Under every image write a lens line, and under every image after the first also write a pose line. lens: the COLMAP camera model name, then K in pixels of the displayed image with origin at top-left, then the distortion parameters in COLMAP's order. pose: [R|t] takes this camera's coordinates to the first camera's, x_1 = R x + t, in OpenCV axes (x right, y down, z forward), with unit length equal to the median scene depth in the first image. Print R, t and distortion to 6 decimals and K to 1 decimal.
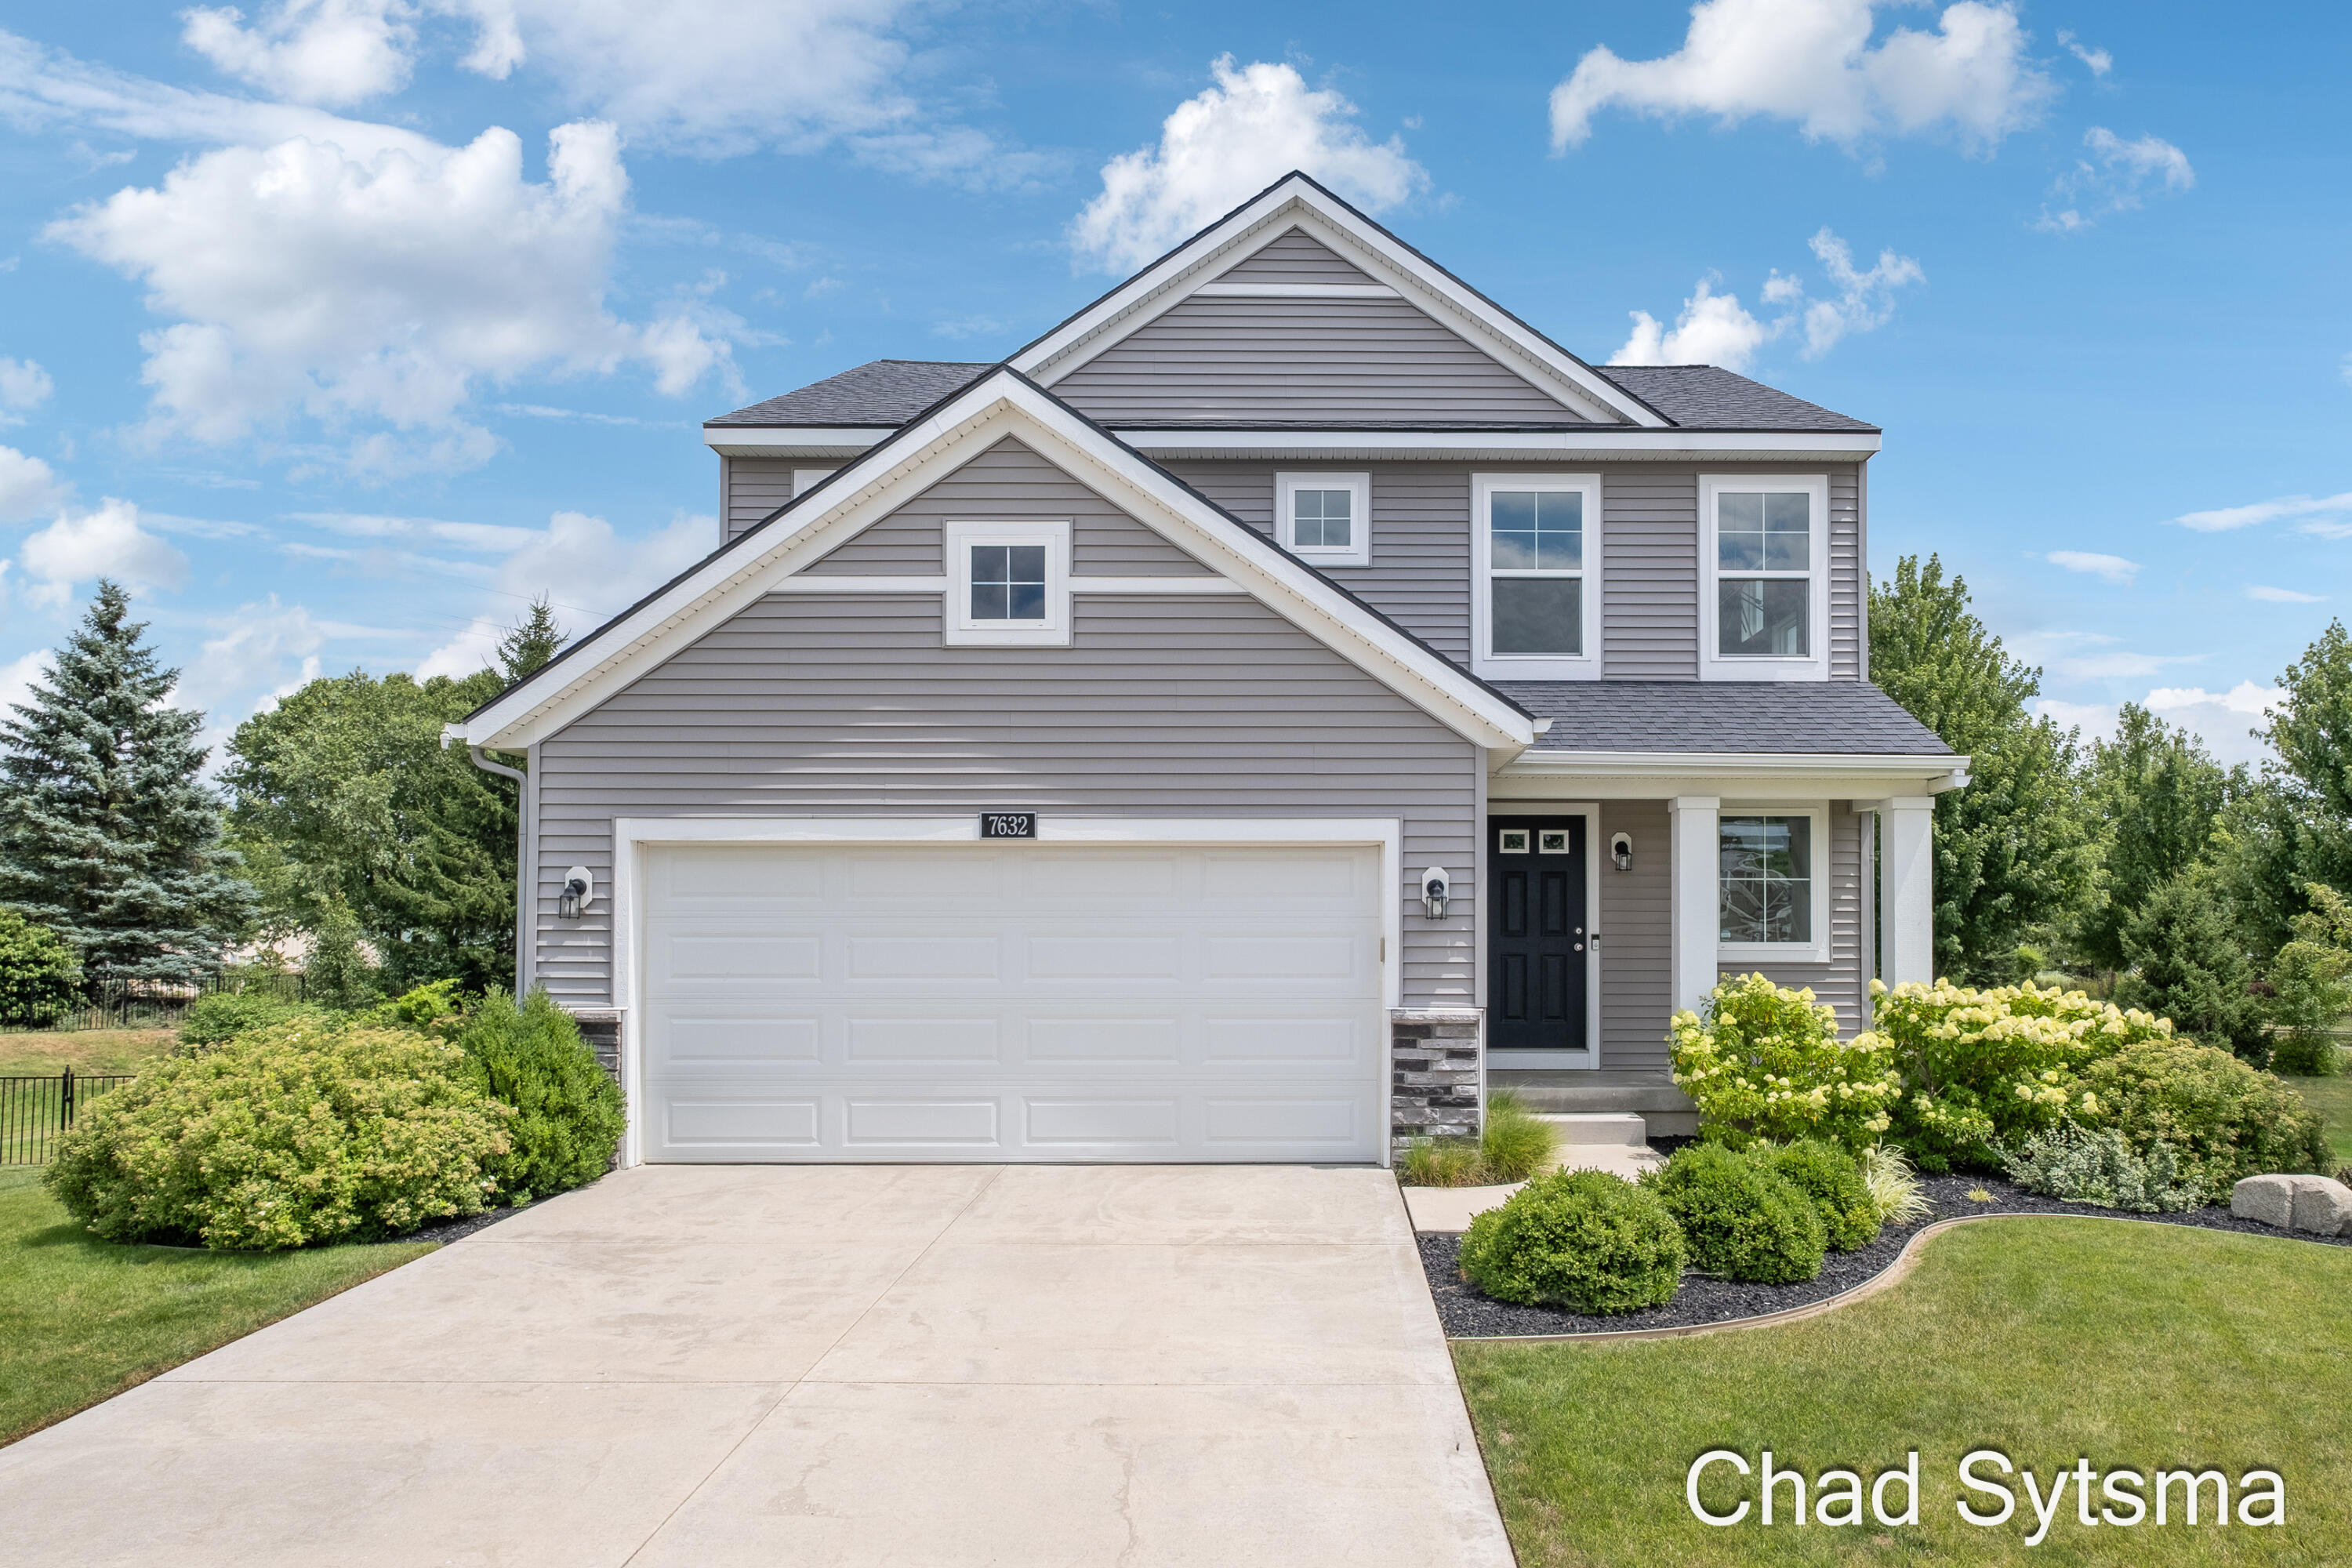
lens RADIAL K [[1421.1, 0, 1172.7], [0, 1421.1, 919.4], [0, 0, 1]] dist [-0.028602, 0.053631]
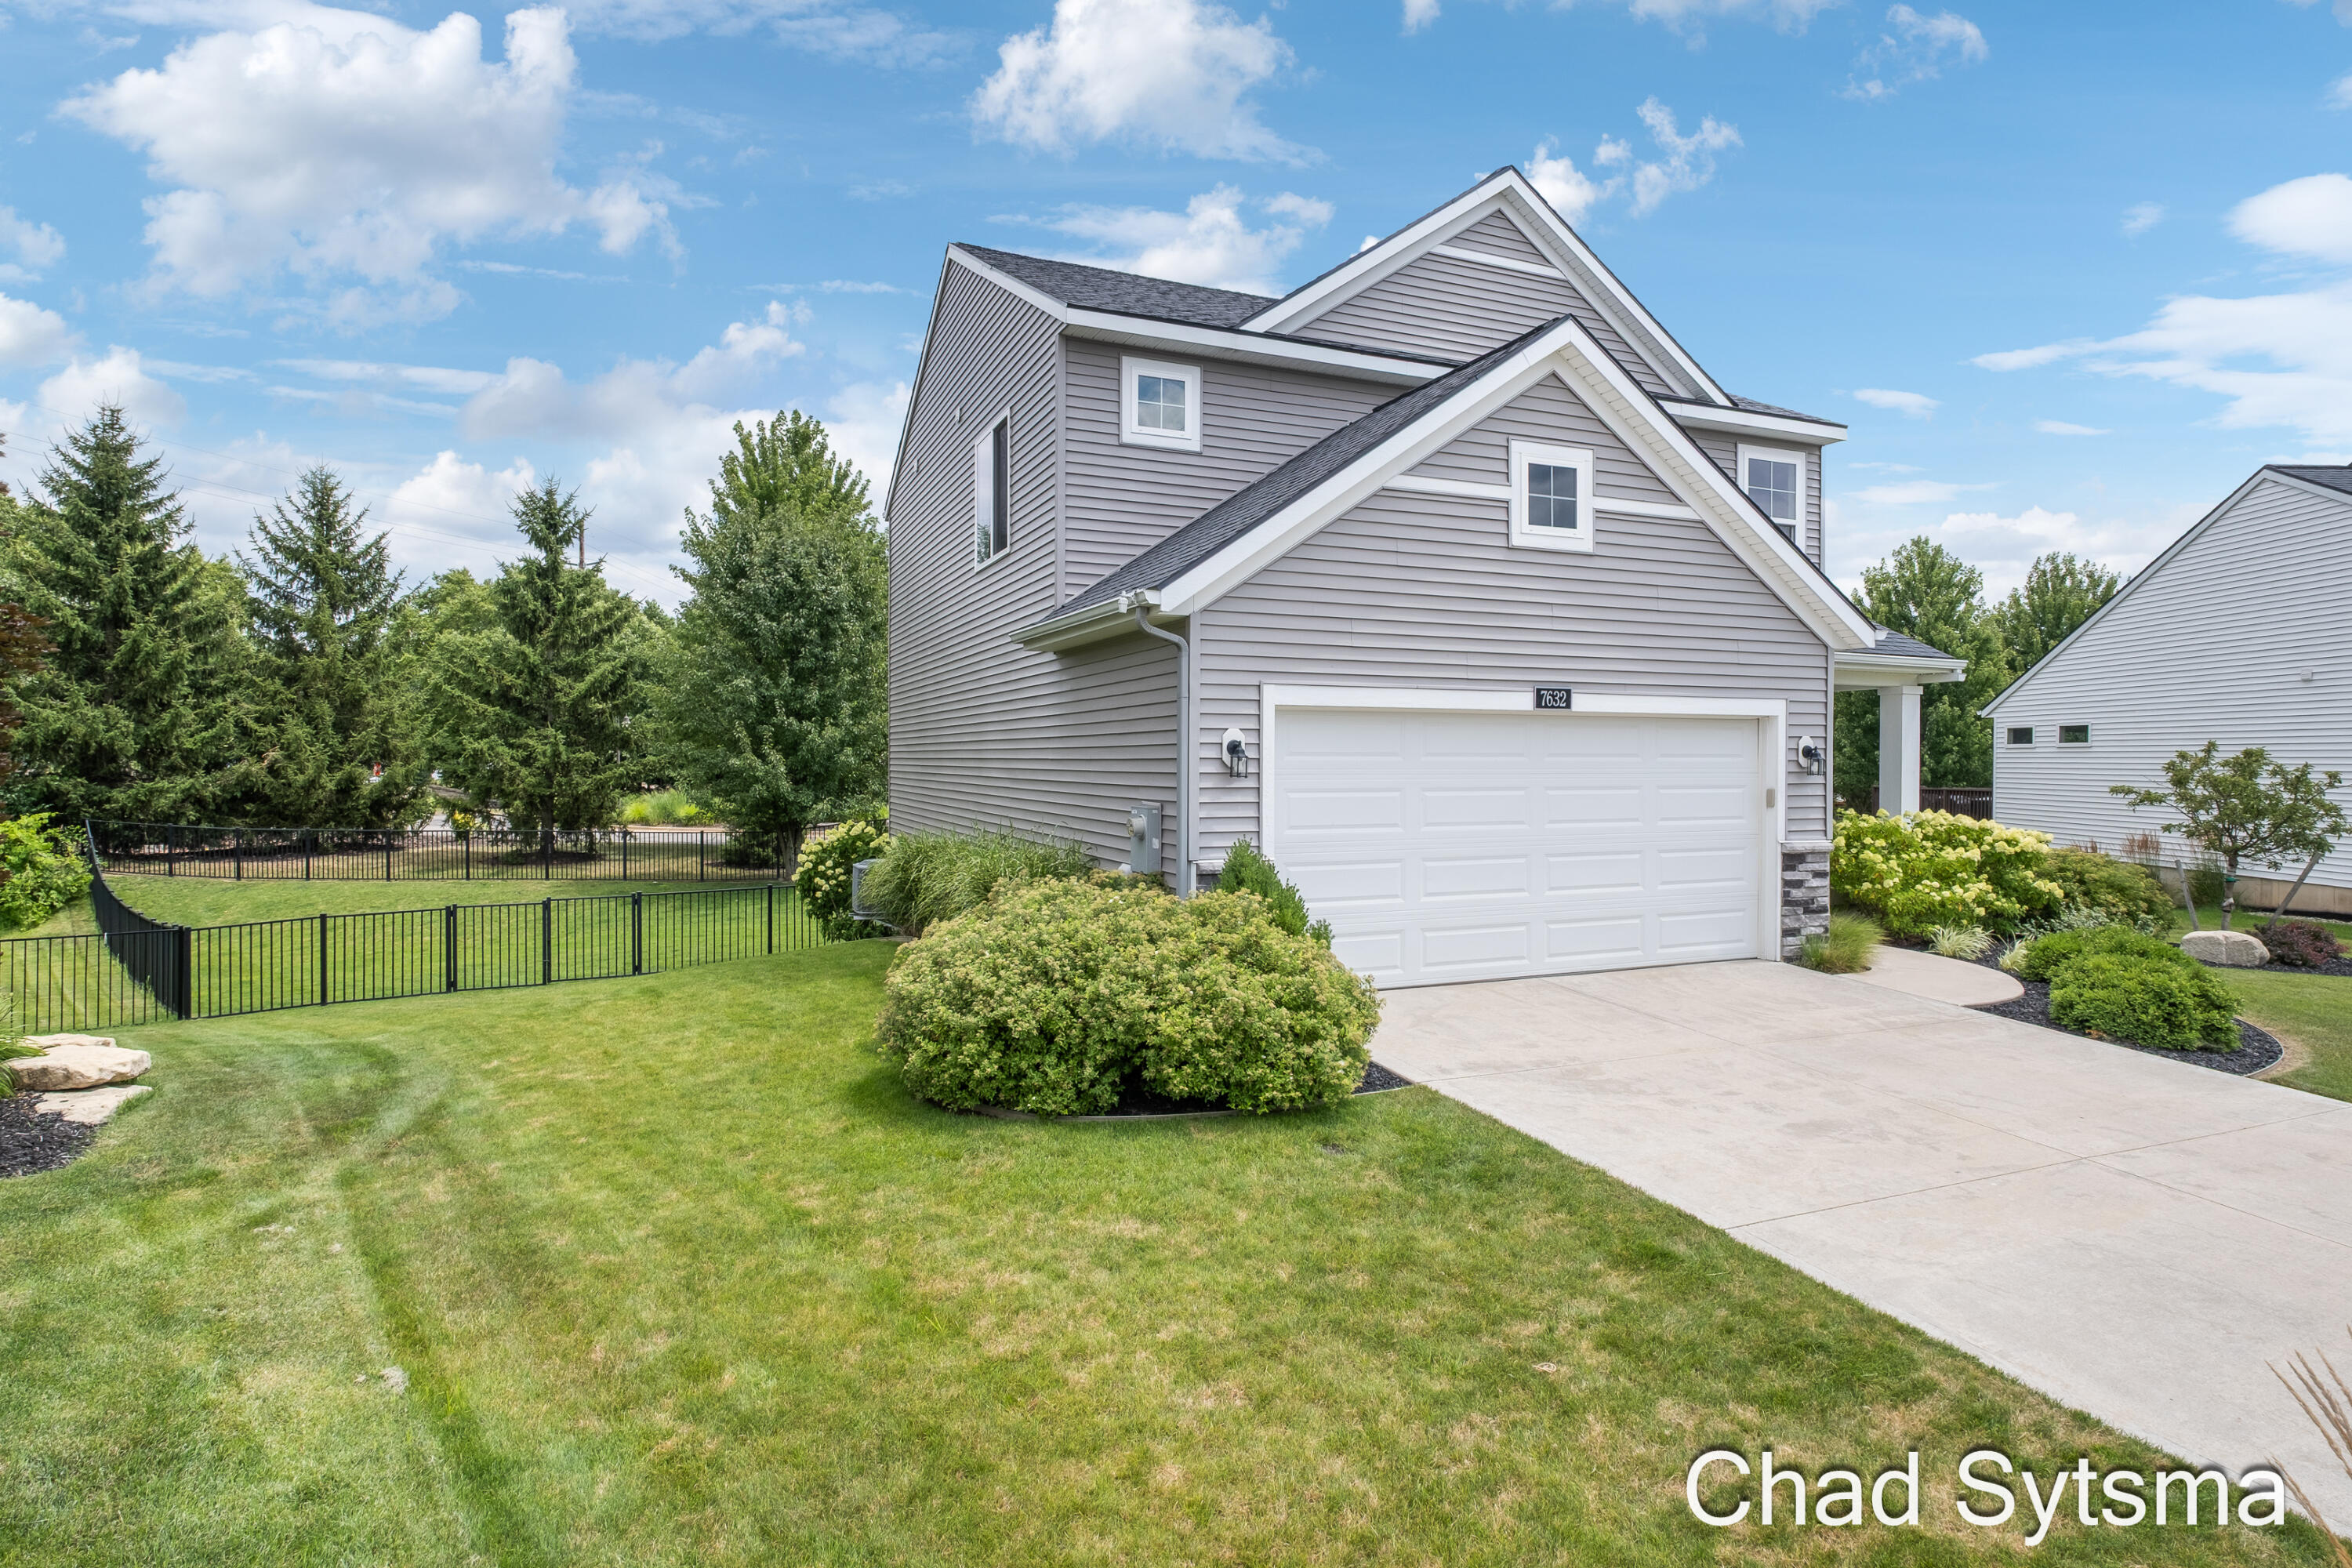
lens RADIAL K [[1187.4, 0, 1176.0], [0, 1187.4, 784.0], [0, 0, 1]] dist [0.000207, 0.000307]
pose [[0.928456, -0.005937, 0.371394, -0.789087], [-0.005440, 0.999548, 0.029577, -0.021463], [-0.371402, -0.029482, 0.928004, 0.177036]]
